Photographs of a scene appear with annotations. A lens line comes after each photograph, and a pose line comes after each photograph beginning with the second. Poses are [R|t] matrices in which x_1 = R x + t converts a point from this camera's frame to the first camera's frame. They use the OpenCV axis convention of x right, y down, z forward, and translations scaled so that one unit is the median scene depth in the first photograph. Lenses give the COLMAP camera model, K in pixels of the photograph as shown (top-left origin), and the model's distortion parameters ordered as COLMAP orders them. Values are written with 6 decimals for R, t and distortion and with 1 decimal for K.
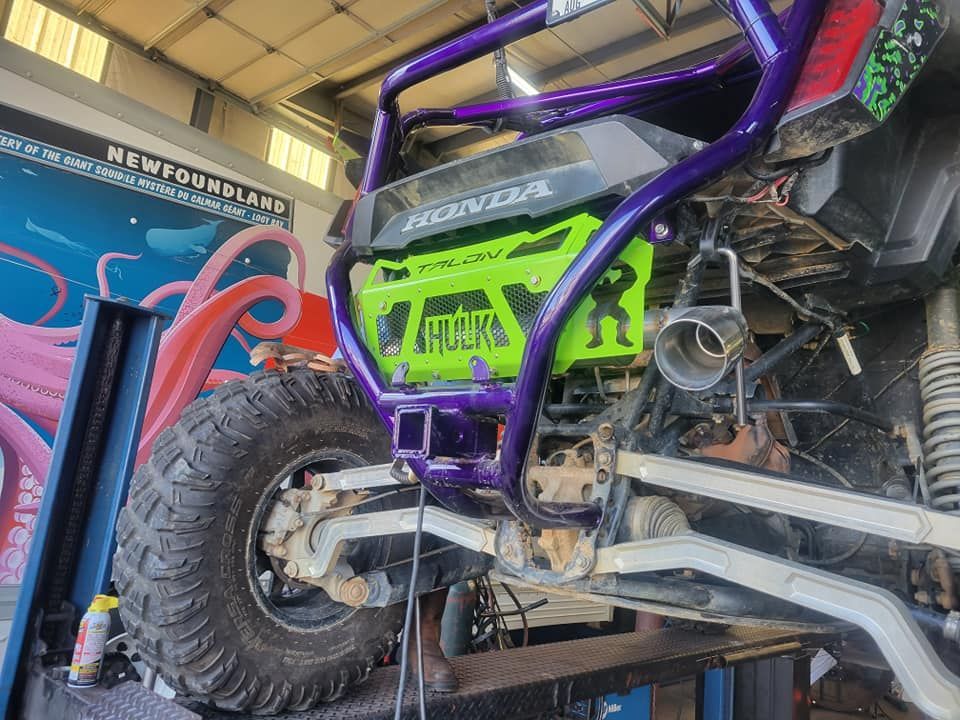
lens RADIAL K [[724.2, 0, 482.6], [0, 724.2, 358.6], [0, 0, 1]] dist [0.048992, -0.034076]
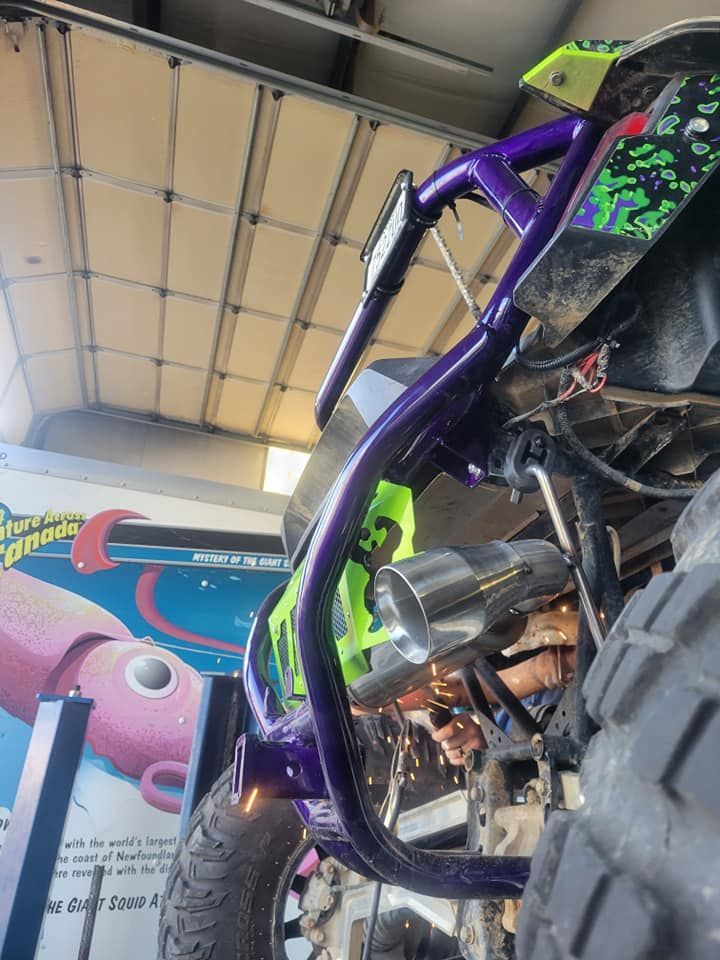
lens RADIAL K [[724.2, 0, 358.1], [0, 724.2, 484.9], [0, 0, 1]] dist [0.048992, -0.034076]
pose [[0.839280, -0.278229, -0.467117, 0.160695], [0.123909, 0.934416, -0.333936, 0.028600], [0.529392, 0.222386, 0.818712, 0.090557]]
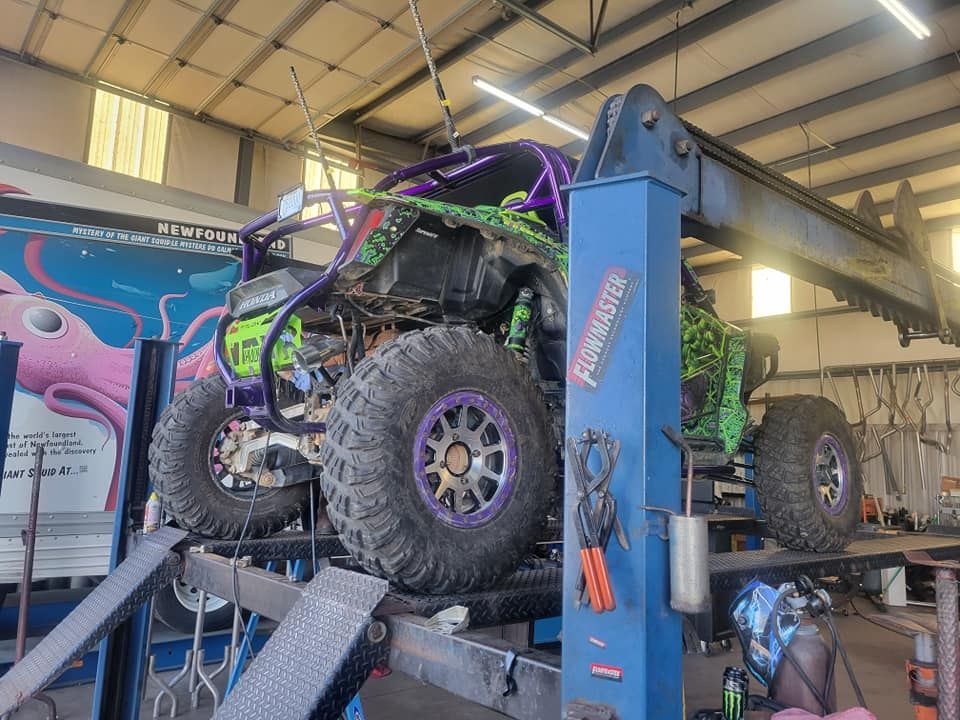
lens RADIAL K [[724.2, 0, 470.8], [0, 724.2, 361.3], [0, 0, 1]] dist [0.048992, -0.034076]
pose [[0.984902, -0.083243, -0.151787, 0.350317], [0.090748, 0.994937, 0.043190, -0.017967], [0.147423, -0.056312, 0.987469, -0.430010]]
